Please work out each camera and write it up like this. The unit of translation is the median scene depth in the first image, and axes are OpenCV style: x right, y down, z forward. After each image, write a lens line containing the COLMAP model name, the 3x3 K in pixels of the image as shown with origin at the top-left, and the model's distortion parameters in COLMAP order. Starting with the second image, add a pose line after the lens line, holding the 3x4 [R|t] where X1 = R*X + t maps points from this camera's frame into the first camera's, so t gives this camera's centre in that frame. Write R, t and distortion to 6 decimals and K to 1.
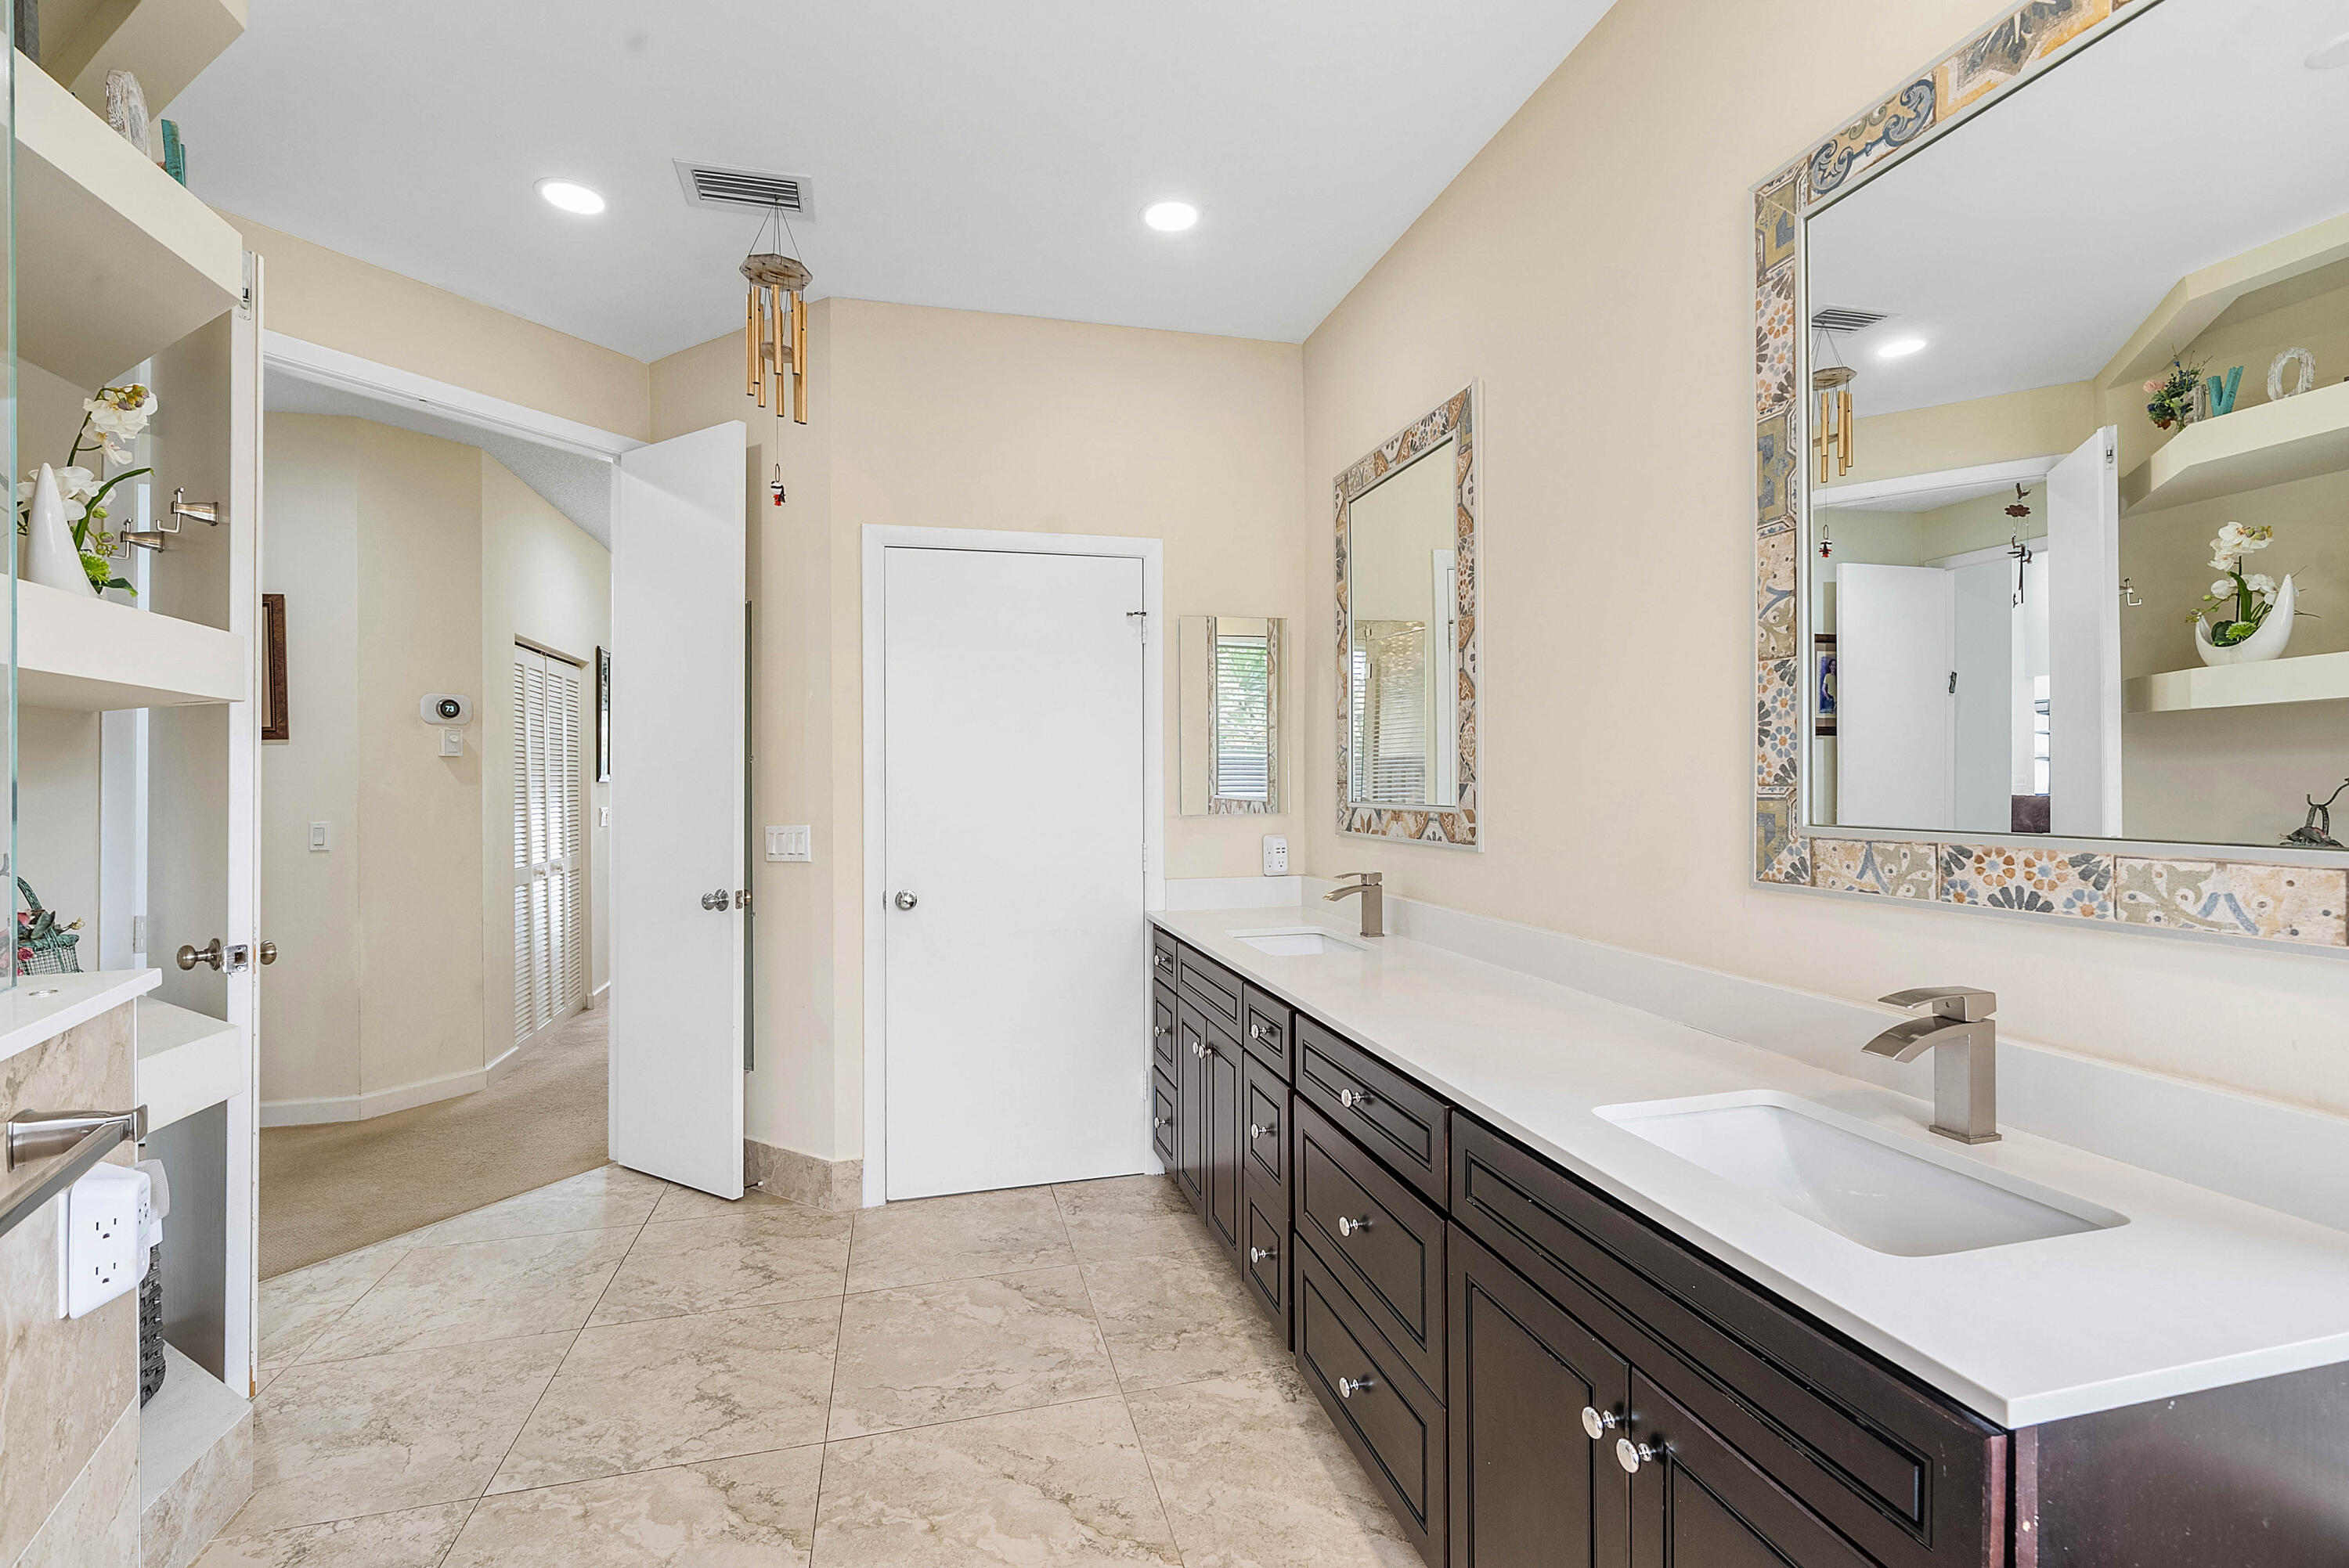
lens RADIAL K [[1055.6, 0, 1174.0], [0, 1055.6, 769.9], [0, 0, 1]] dist [0.001308, 0.000048]
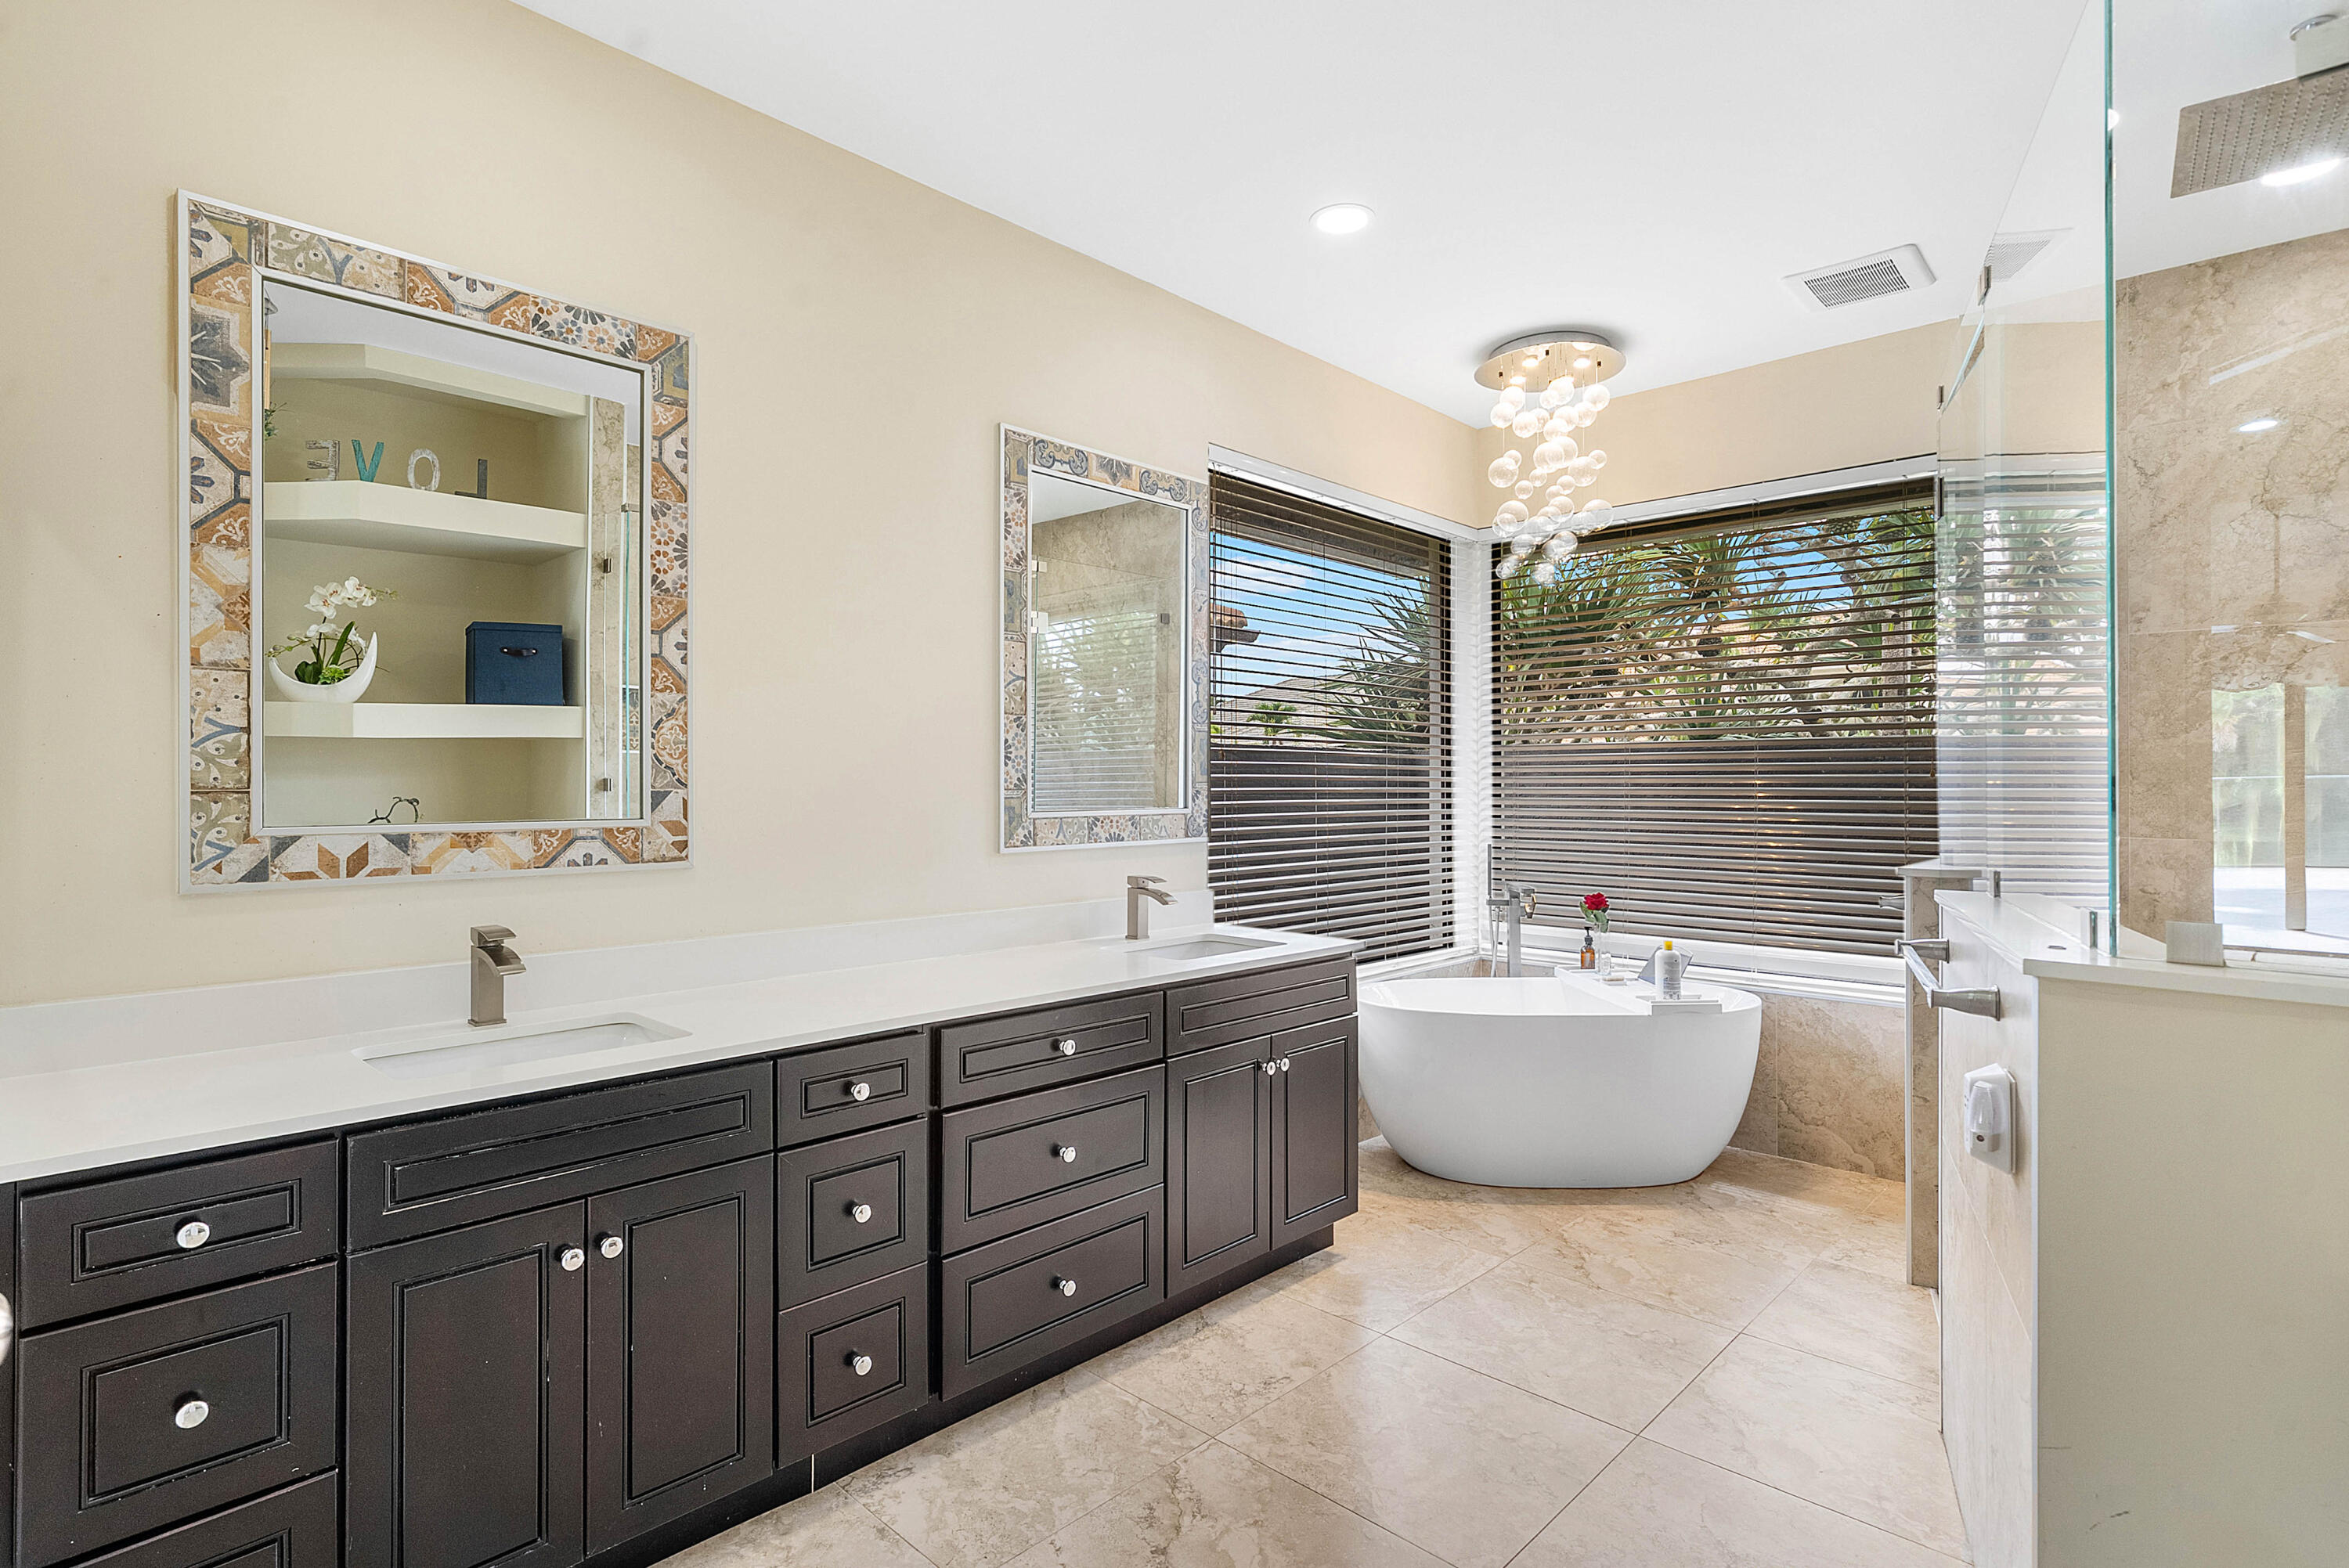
lens RADIAL K [[1161.3, 0, 1171.7], [0, 1161.3, 793.6], [0, 0, 1]] dist [0.000484, 0.000156]
pose [[-0.535943, 0.011501, 0.844176, -0.743839], [0.004700, 0.999932, -0.010639, 0.027576], [-0.844241, -0.001735, -0.535961, 1.173218]]
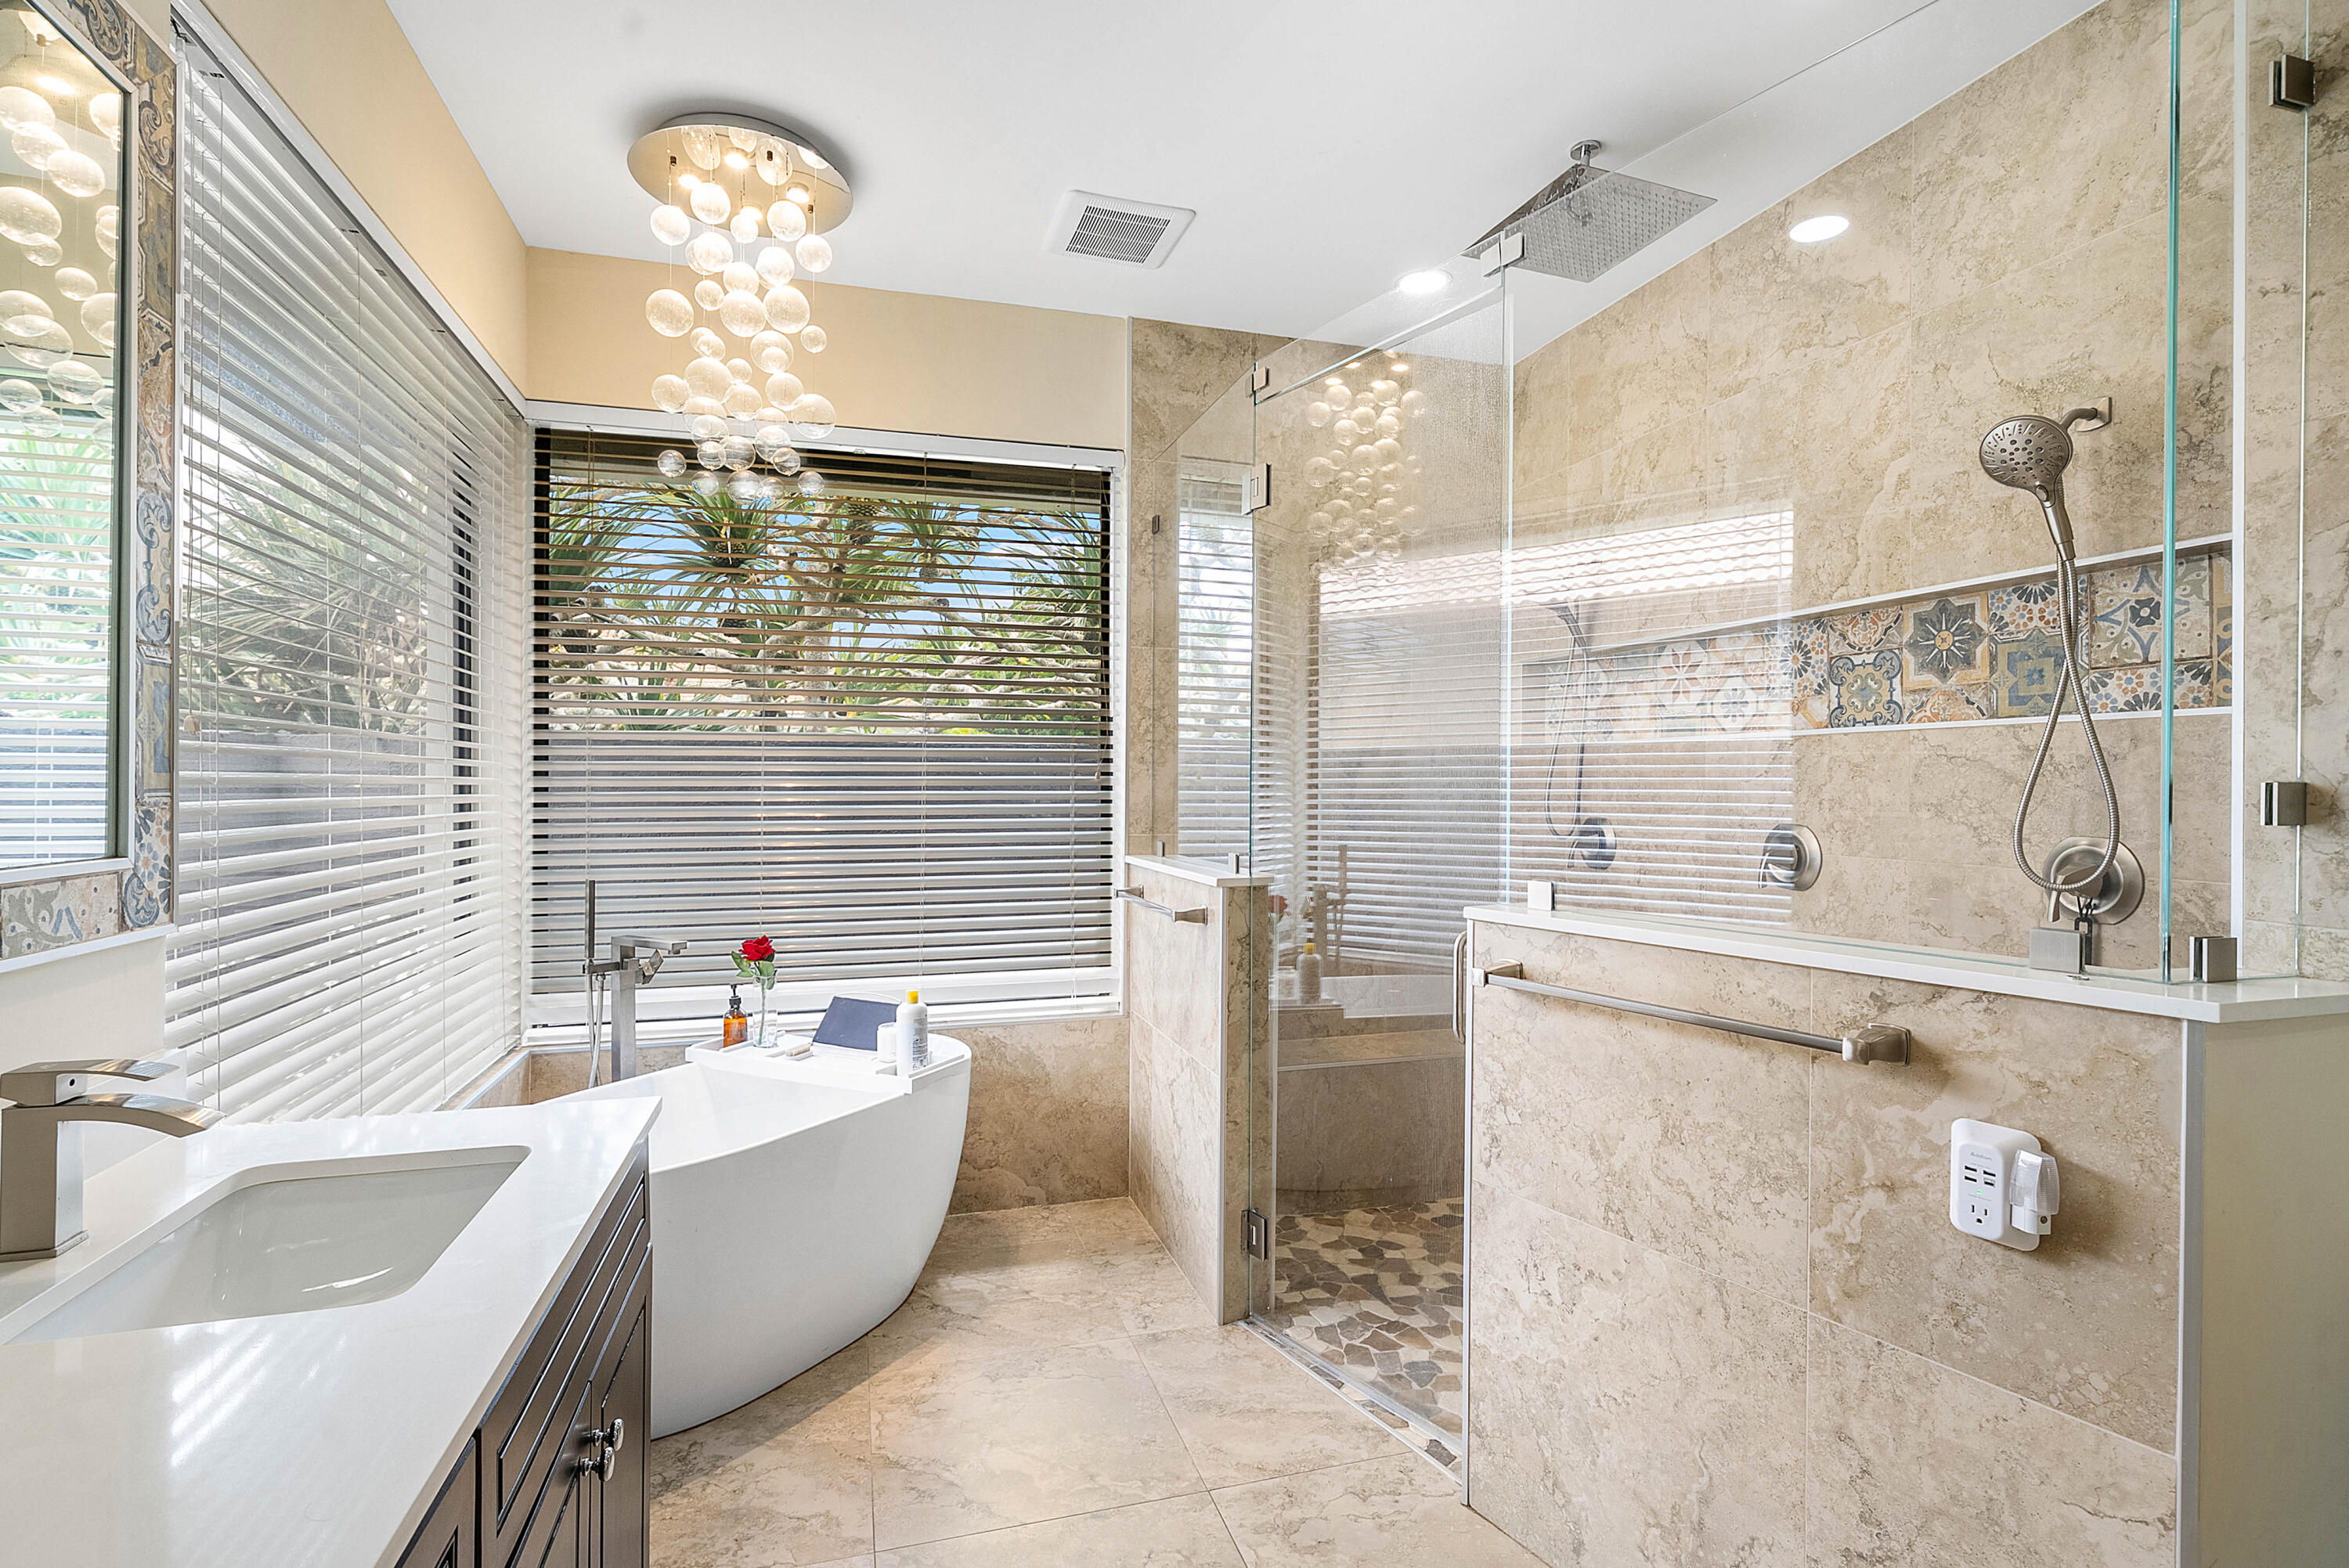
lens RADIAL K [[1108.6, 0, 1168.6], [0, 1108.6, 790.7], [0, 0, 1]] dist [0.001548, -0.000113]
pose [[-0.999041, 0.022186, -0.037760, -0.030823], [0.022209, 0.999753, -0.000196, 0.010418], [0.037746, -0.001035, -0.999287, 0.940381]]
